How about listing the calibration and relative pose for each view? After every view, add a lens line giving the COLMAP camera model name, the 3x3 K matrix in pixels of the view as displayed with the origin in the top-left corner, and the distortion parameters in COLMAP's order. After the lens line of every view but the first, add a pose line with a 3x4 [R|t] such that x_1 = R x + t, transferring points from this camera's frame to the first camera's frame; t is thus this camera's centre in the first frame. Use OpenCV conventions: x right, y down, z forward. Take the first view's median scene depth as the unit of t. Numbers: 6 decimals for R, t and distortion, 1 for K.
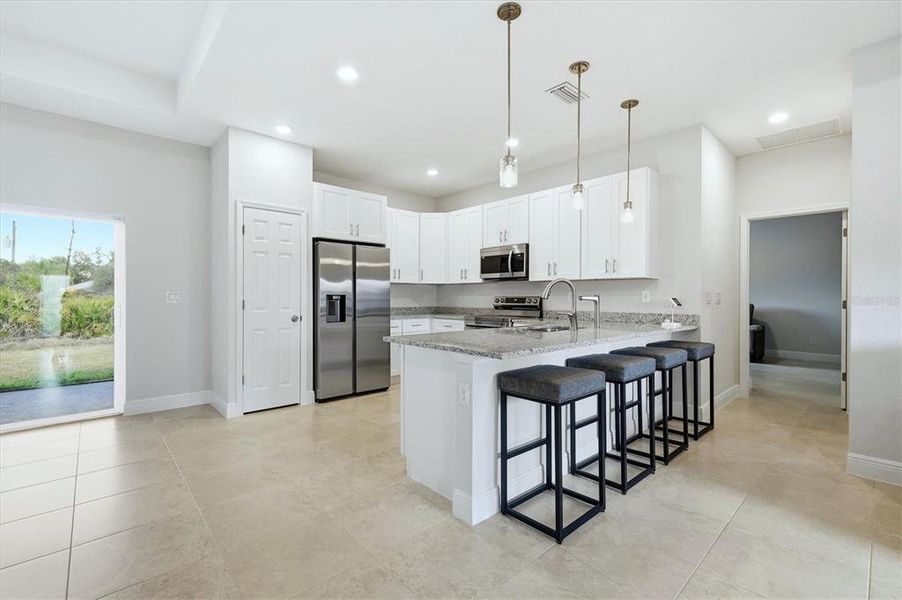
lens RADIAL K [[393.0, 0, 451.3], [0, 393.0, 298.0], [0, 0, 1]] dist [-0.000367, 0.000037]
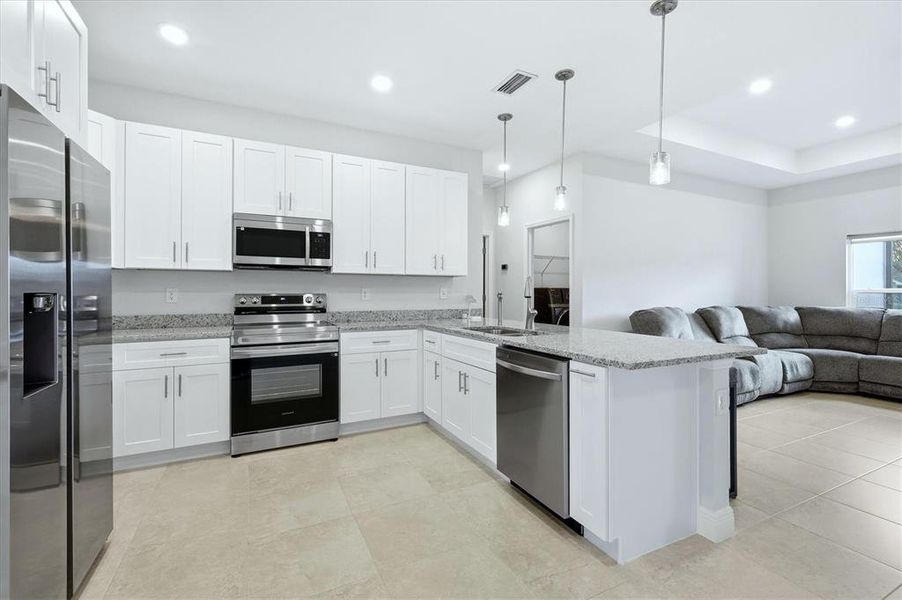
lens RADIAL K [[401.4, 0, 448.2], [0, 401.4, 289.5], [0, 0, 1]] dist [0.000605, 0.000016]
pose [[0.272010, 0.005435, 0.962279, -0.476865], [0.002048, 0.999979, -0.006227, -0.007259], [-0.962292, 0.003664, 0.271993, 0.615882]]
